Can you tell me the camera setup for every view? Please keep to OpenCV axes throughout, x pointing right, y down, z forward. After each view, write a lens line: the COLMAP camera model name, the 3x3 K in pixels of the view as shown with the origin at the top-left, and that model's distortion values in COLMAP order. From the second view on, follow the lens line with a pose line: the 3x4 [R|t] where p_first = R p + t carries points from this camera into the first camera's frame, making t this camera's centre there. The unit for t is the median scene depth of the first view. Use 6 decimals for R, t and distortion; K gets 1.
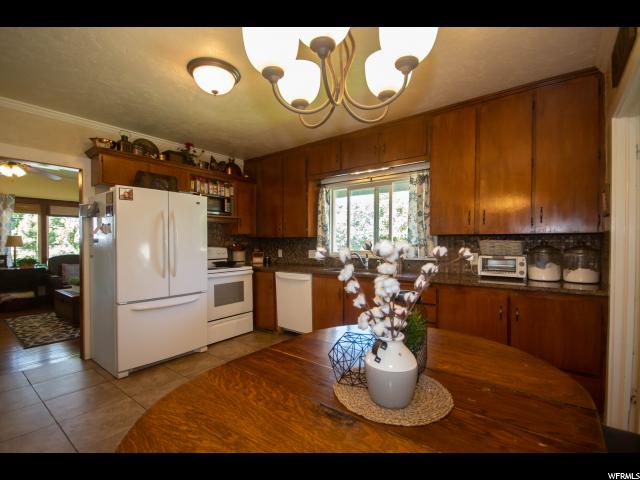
lens RADIAL K [[297.0, 0, 317.5], [0, 297.0, 242.7], [0, 0, 1]] dist [-0.011721, -0.000074]
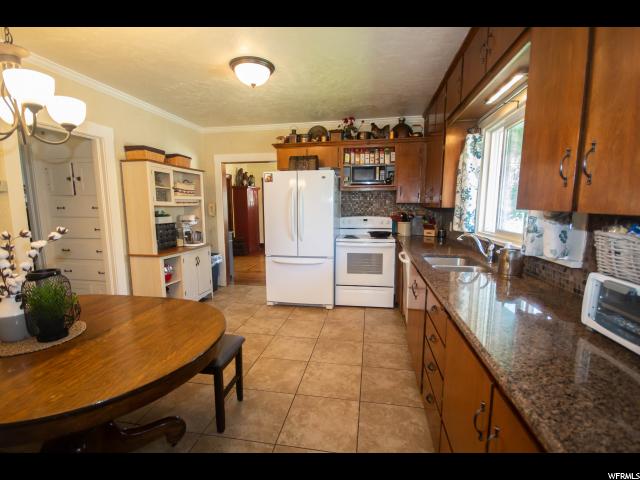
lens RADIAL K [[297.0, 0, 316.6], [0, 297.0, 243.5], [0, 0, 1]] dist [-0.011721, -0.000074]
pose [[0.456933, 0.114396, -0.882114, 0.495444], [0.001305, 0.991608, 0.129272, -0.026983], [0.889500, -0.060220, 0.452949, 0.385300]]
